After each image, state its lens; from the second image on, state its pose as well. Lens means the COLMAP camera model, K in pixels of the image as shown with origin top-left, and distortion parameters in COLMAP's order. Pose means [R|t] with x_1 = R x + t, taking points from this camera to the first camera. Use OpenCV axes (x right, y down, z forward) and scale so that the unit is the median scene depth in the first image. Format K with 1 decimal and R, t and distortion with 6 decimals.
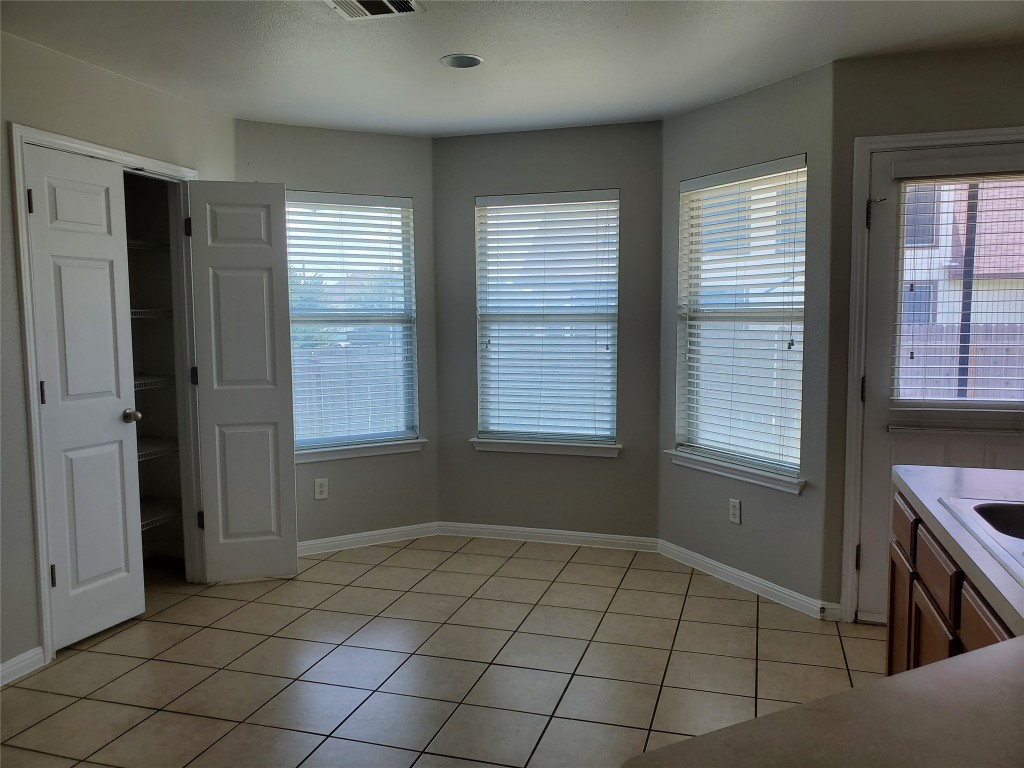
lens RADIAL K [[810.5, 0, 504.3], [0, 810.5, 383.9], [0, 0, 1]] dist [0.020812, -0.009790]
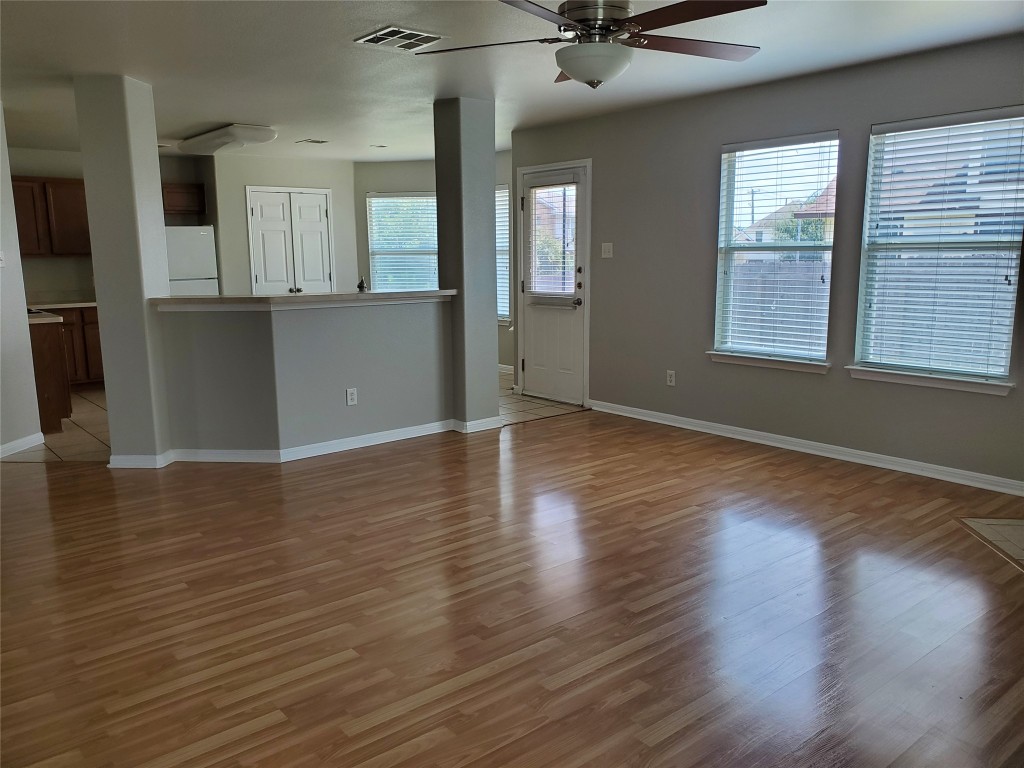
lens RADIAL K [[810.5, 0, 519.0], [0, 810.5, 382.5], [0, 0, 1]] dist [0.020812, -0.009790]
pose [[0.830273, 0.087599, -0.550430, 0.451132], [-0.041014, 0.994497, 0.096404, 0.014633], [0.555846, -0.057466, 0.829297, -0.218659]]
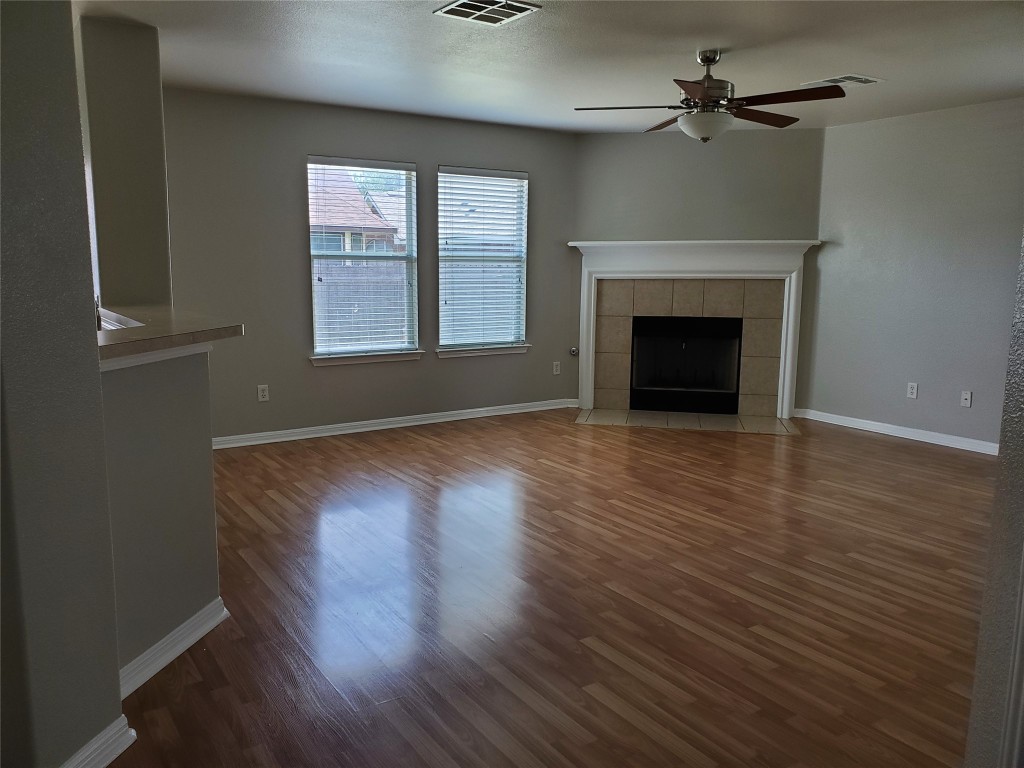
lens RADIAL K [[810.5, 0, 475.5], [0, 810.5, 398.0], [0, 0, 1]] dist [0.020812, -0.009790]
pose [[0.649618, -0.116739, 0.751244, -2.025675], [0.049688, 0.992547, 0.111270, 0.005218], [-0.758635, -0.034955, 0.650577, 0.130118]]
